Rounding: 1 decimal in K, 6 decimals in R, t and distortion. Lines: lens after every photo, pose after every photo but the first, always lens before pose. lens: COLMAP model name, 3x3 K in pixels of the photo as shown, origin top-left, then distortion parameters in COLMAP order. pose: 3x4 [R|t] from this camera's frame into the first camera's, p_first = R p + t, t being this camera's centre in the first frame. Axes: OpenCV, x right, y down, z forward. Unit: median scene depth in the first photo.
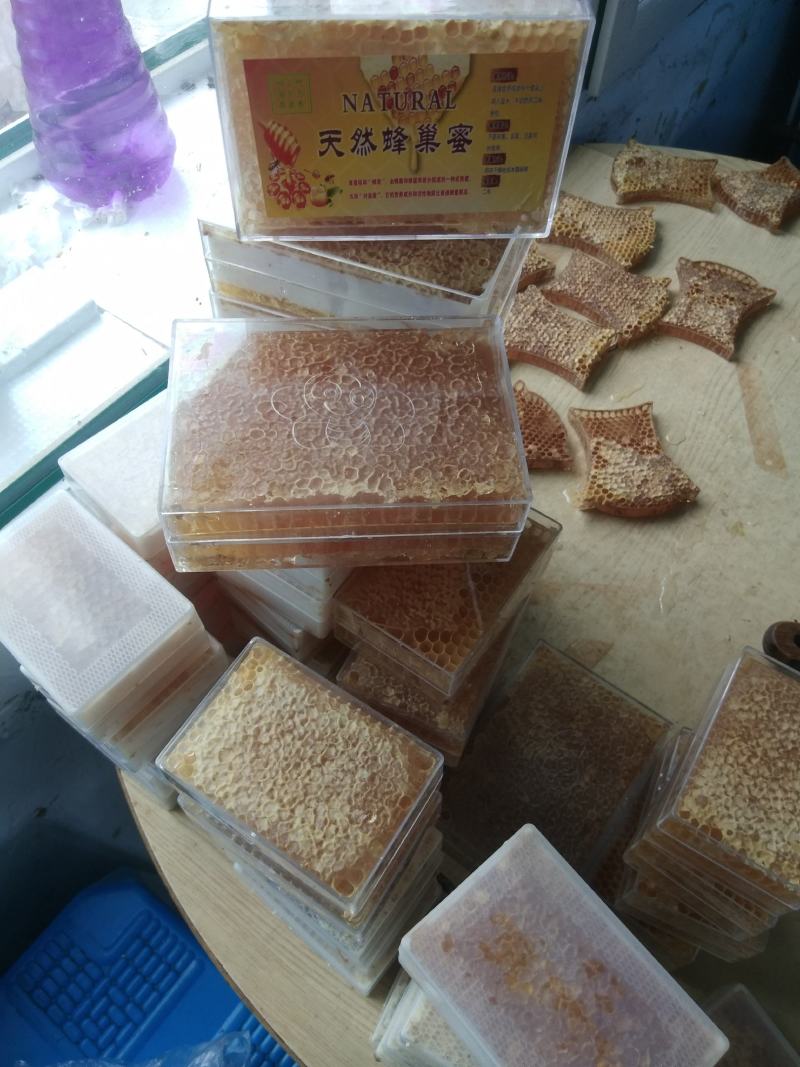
lens RADIAL K [[852.3, 0, 398.4], [0, 852.3, 526.4], [0, 0, 1]] dist [-0.105429, 0.077440]
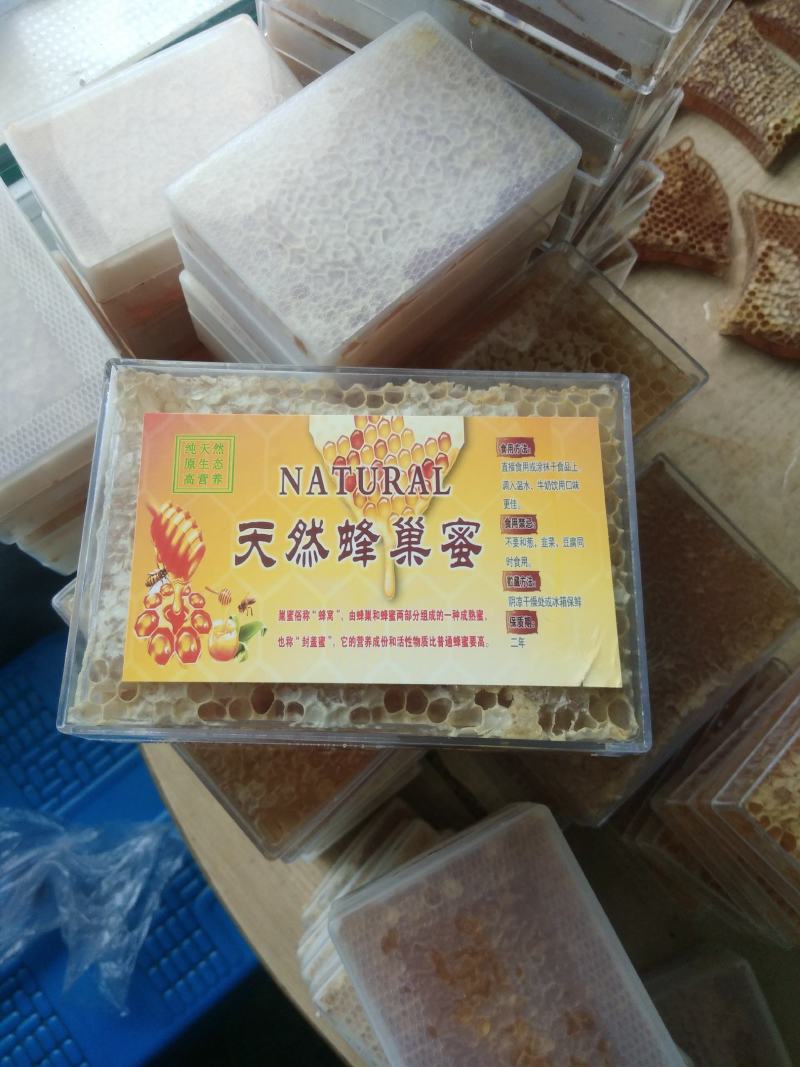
lens RADIAL K [[852.3, 0, 398.4], [0, 852.3, 526.4], [0, 0, 1]] dist [-0.105429, 0.077440]
pose [[0.972989, 0.225868, -0.047714, 0.009341], [-0.201223, 0.931098, 0.304245, -0.027534], [0.113145, -0.286426, 0.951398, 0.203164]]
